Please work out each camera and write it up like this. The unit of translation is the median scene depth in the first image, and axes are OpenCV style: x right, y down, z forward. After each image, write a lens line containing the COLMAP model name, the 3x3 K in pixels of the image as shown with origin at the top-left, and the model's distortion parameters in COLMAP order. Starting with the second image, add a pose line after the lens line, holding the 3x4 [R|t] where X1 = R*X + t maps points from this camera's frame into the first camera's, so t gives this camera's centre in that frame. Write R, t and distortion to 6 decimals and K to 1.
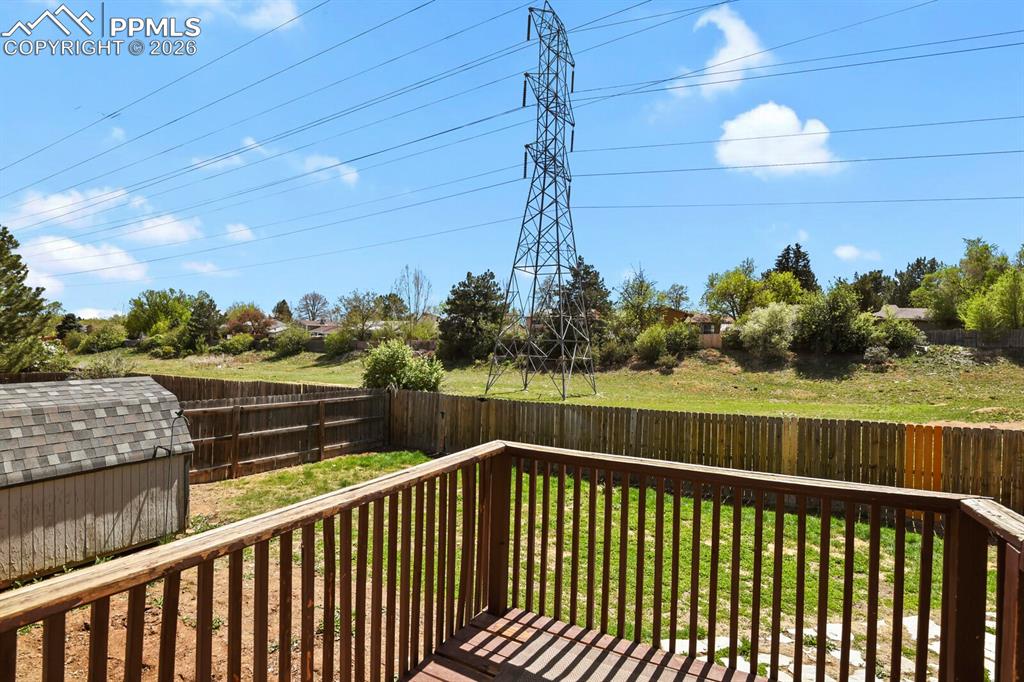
lens RADIAL K [[497.1, 0, 516.7], [0, 497.1, 338.3], [0, 0, 1]] dist [-0.010920, -0.003171]
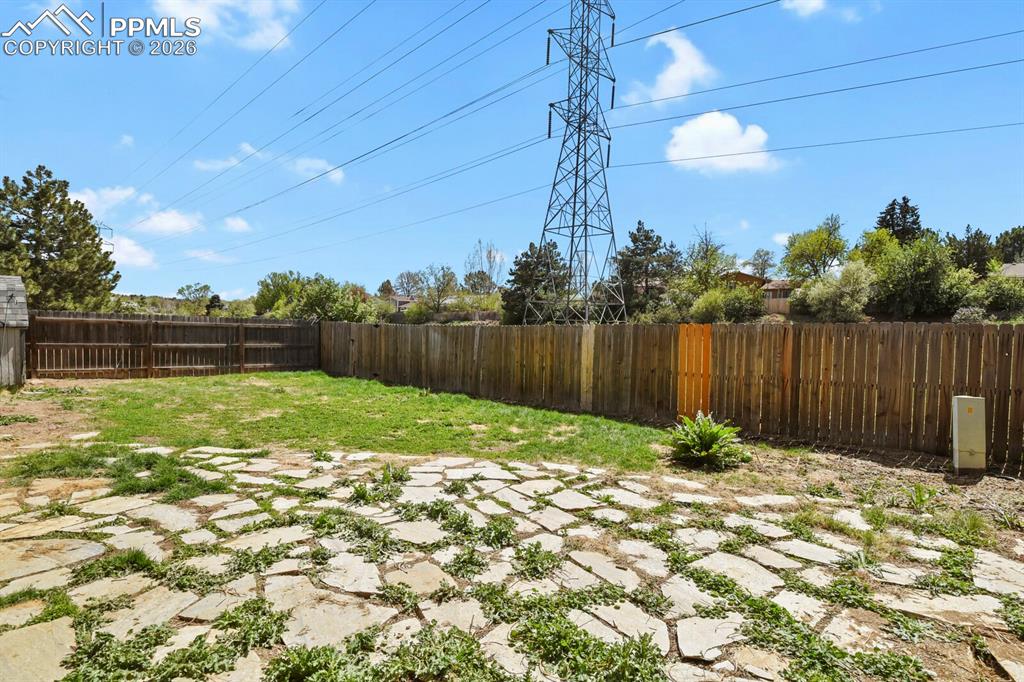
lens RADIAL K [[497.1, 0, 516.7], [0, 497.1, 338.3], [0, 0, 1]] dist [-0.010920, -0.003171]
pose [[0.976749, 0.004860, -0.214333, 0.132136], [0.003509, 0.999247, 0.038649, 0.031523], [0.214359, -0.038502, 0.975996, 0.001260]]
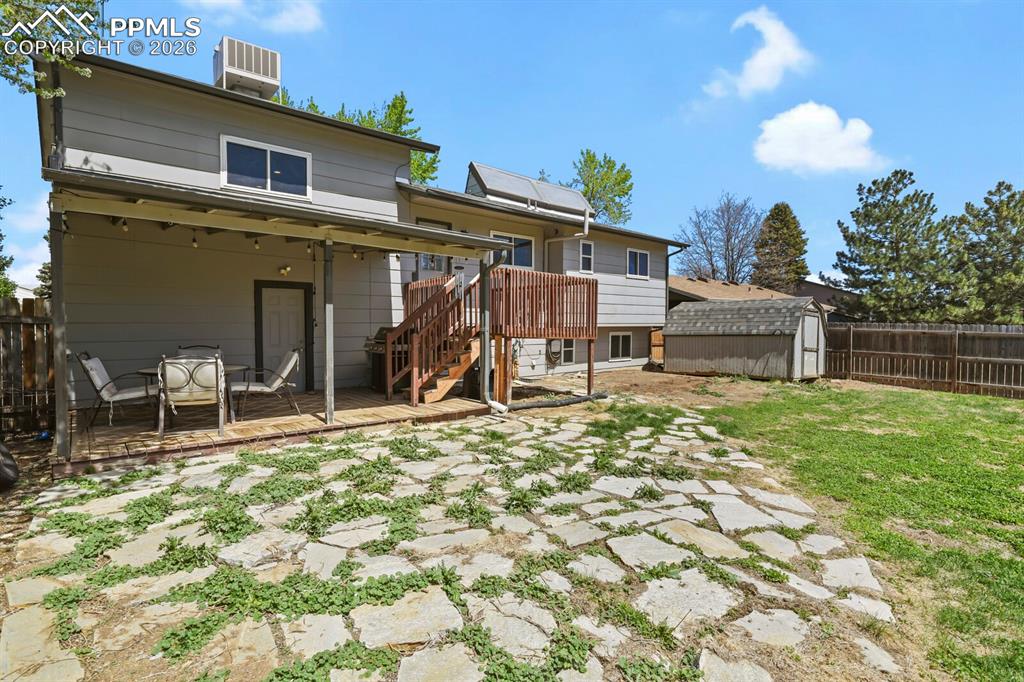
lens RADIAL K [[497.1, 0, 516.7], [0, 497.1, 338.3], [0, 0, 1]] dist [-0.010920, -0.003171]
pose [[-0.332385, -0.004851, -0.943131, 0.190621], [-0.002562, 0.999988, -0.004240, 0.037020], [0.943140, 0.001007, -0.332393, 0.097282]]
